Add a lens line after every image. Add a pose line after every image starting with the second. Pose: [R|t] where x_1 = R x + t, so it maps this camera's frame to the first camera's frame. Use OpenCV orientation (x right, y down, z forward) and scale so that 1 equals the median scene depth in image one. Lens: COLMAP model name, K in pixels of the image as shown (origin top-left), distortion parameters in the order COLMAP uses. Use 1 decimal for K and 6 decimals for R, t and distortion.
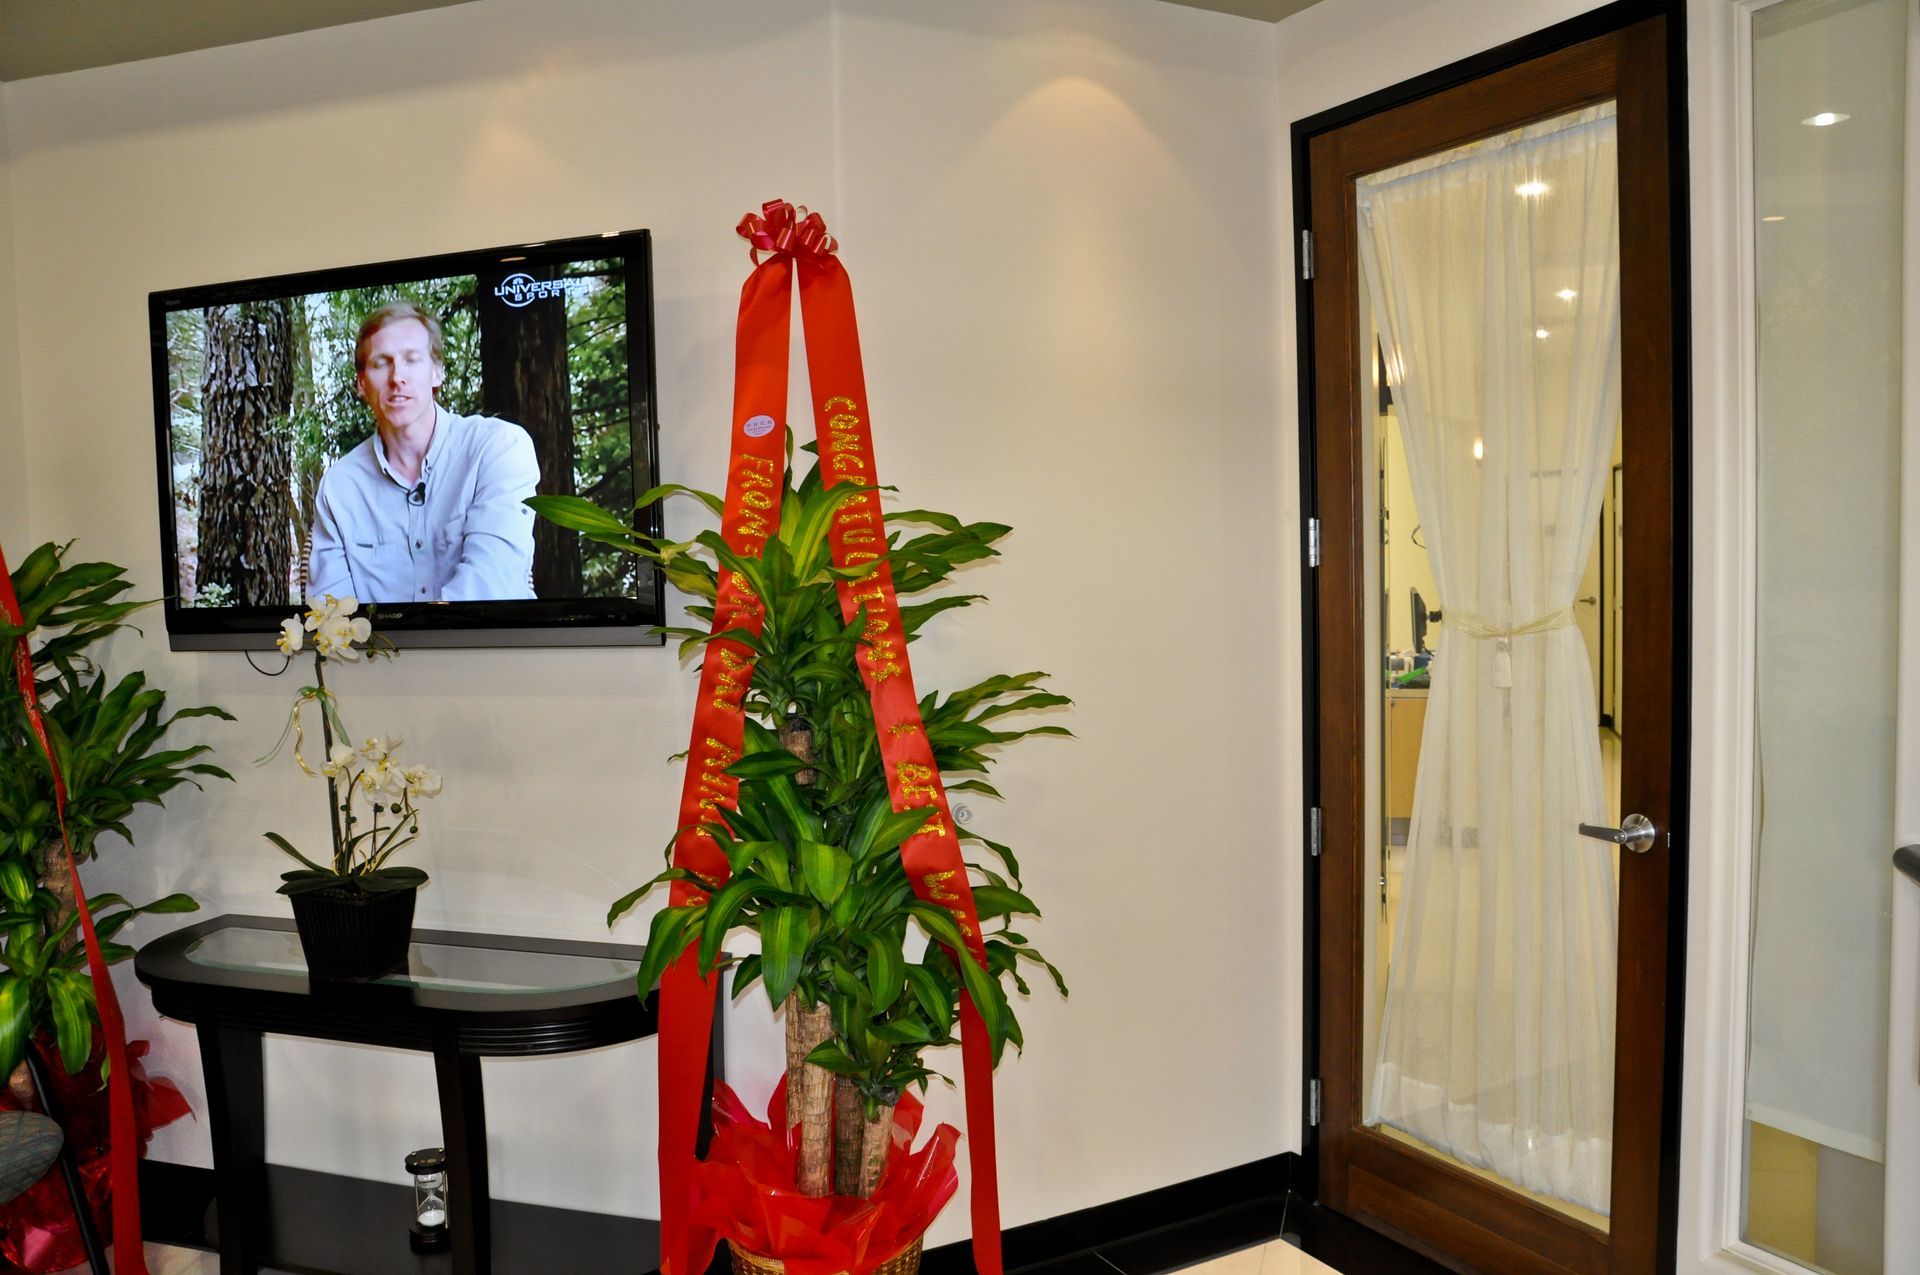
lens RADIAL K [[1487.2, 0, 960.0], [0, 1487.2, 637.5], [0, 0, 1]] dist [-0.164766, 0.140838]
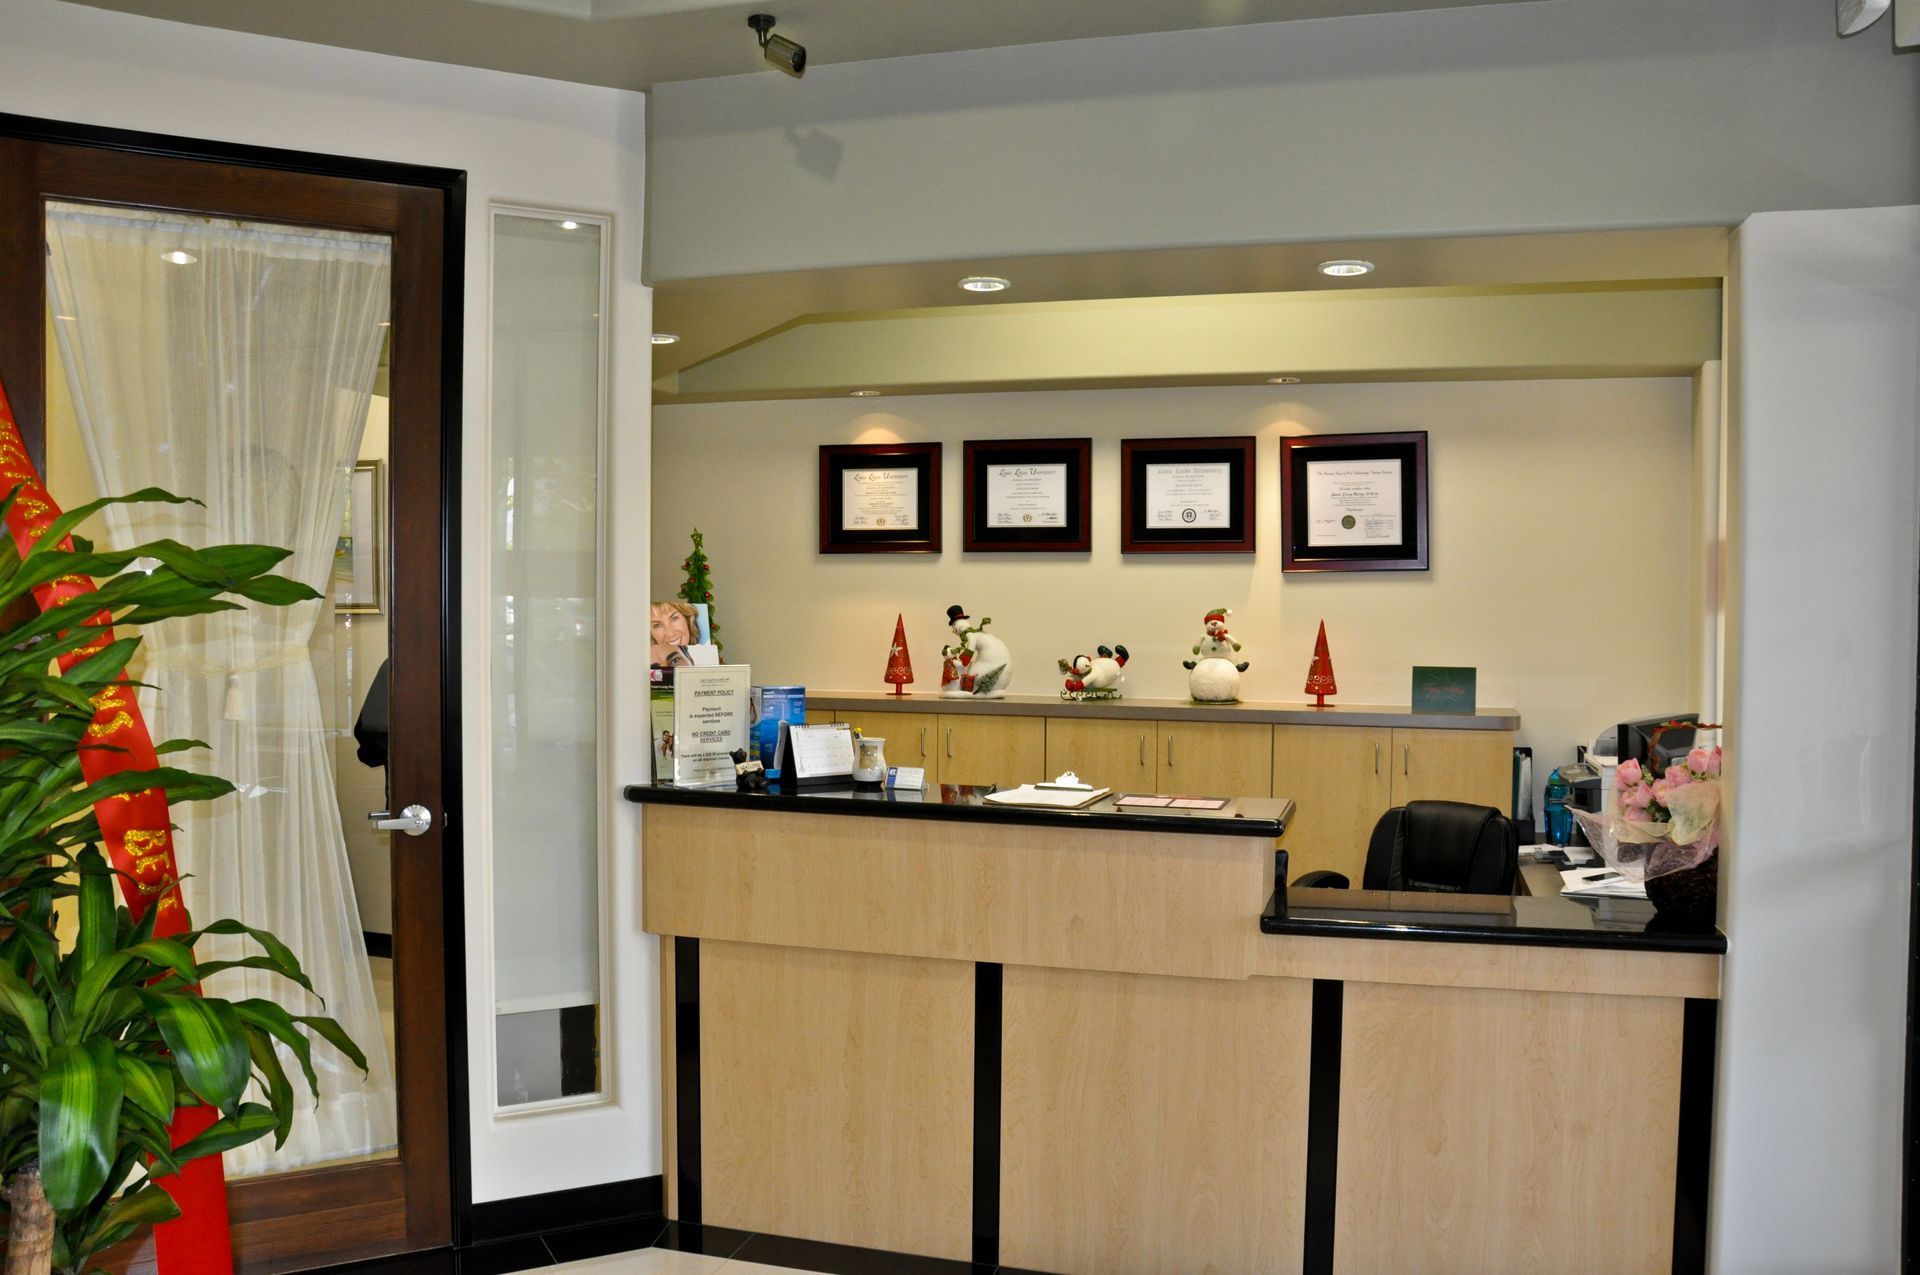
lens RADIAL K [[1487.2, 0, 960.0], [0, 1487.2, 637.5], [0, 0, 1]] dist [-0.164766, 0.140838]
pose [[-0.005321, -0.010315, 0.999933, -0.800984], [0.059810, 0.998153, 0.010615, -0.008537], [-0.998196, 0.059863, -0.004694, 0.525990]]
